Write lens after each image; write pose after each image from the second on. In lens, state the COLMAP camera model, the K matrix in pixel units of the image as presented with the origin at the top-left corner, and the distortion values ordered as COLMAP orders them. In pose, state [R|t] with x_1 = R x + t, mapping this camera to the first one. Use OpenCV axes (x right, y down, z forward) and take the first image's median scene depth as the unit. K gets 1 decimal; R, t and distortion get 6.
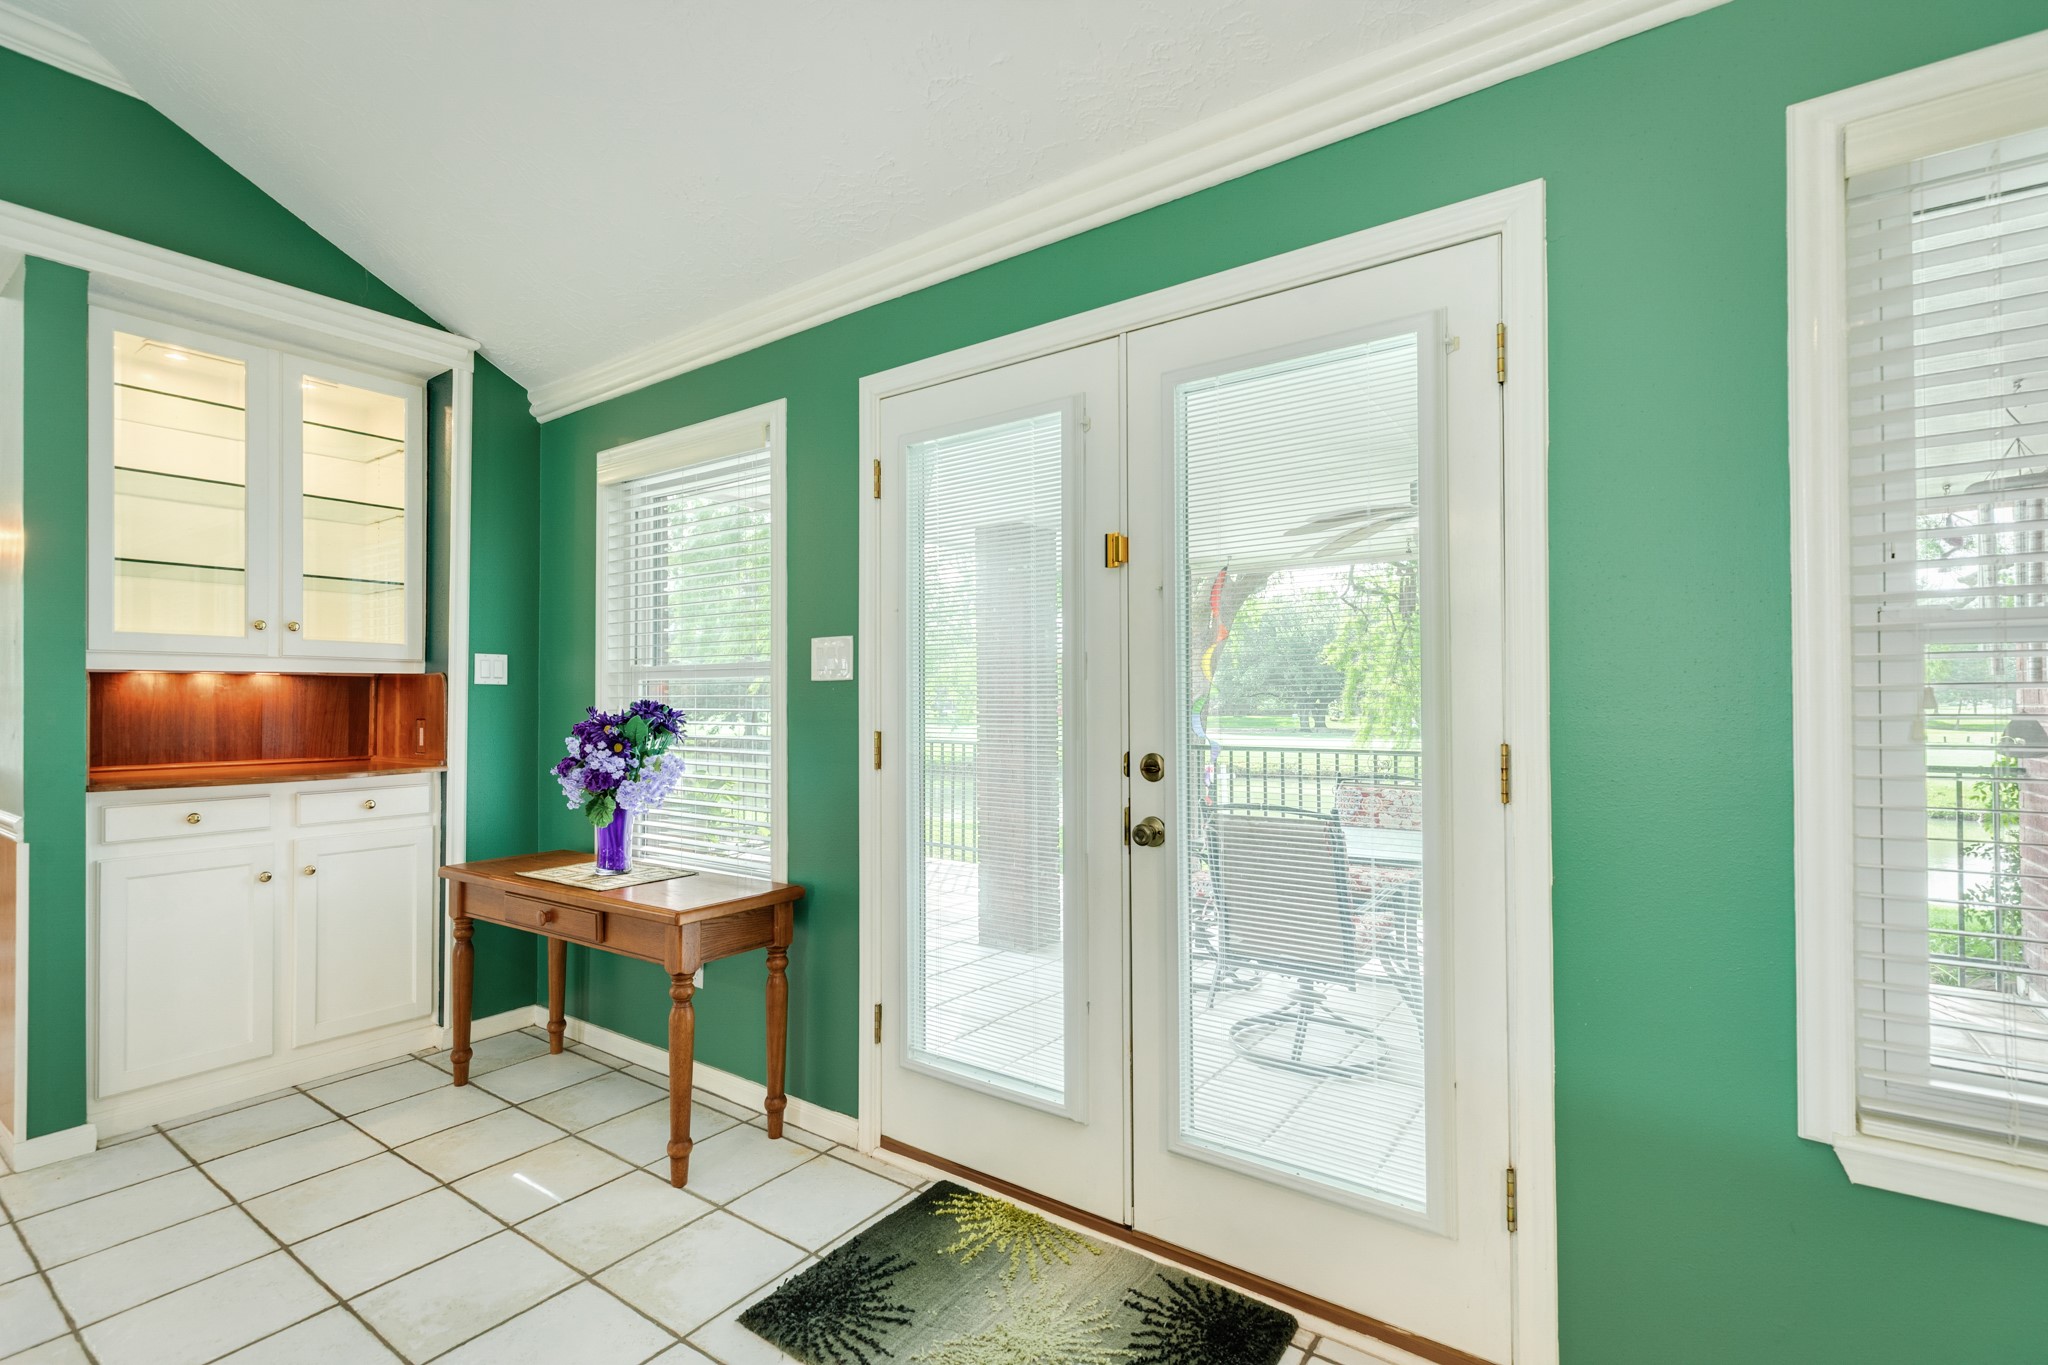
lens RADIAL K [[914.1, 0, 1010.8], [0, 914.1, 686.3], [0, 0, 1]] dist [0.006980, -0.002353]
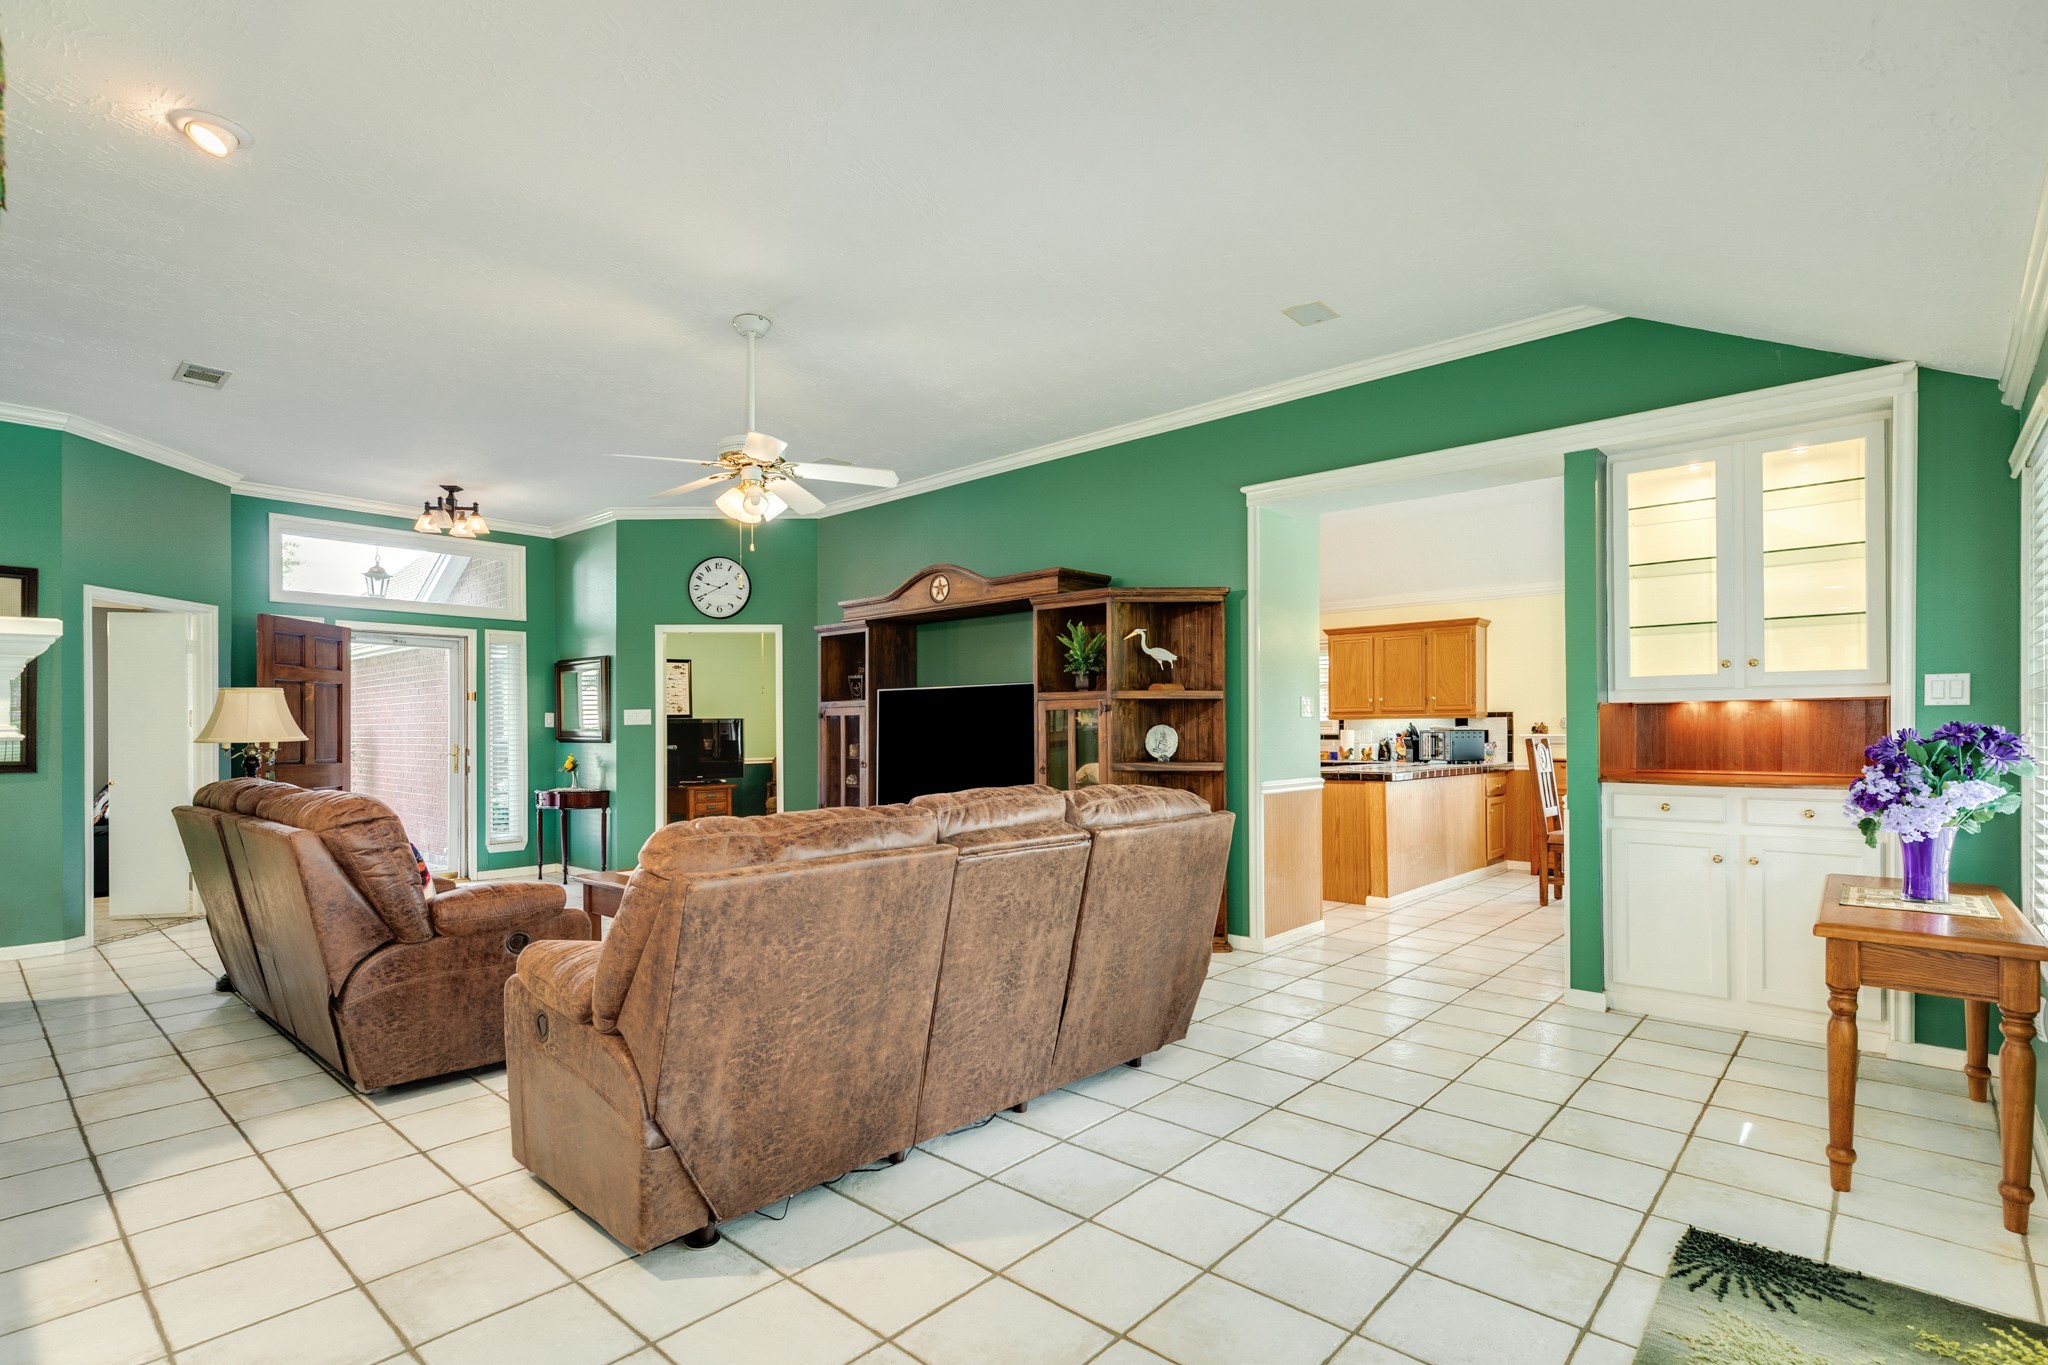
lens RADIAL K [[980.3, 0, 963.4], [0, 980.3, 730.2], [0, 0, 1]] dist [-0.001872, -0.000007]
pose [[-0.149416, 0.004828, -0.988763, 0.722582], [0.017717, 0.999841, 0.002205, 0.004137], [0.988616, -0.017188, -0.149478, 0.160766]]
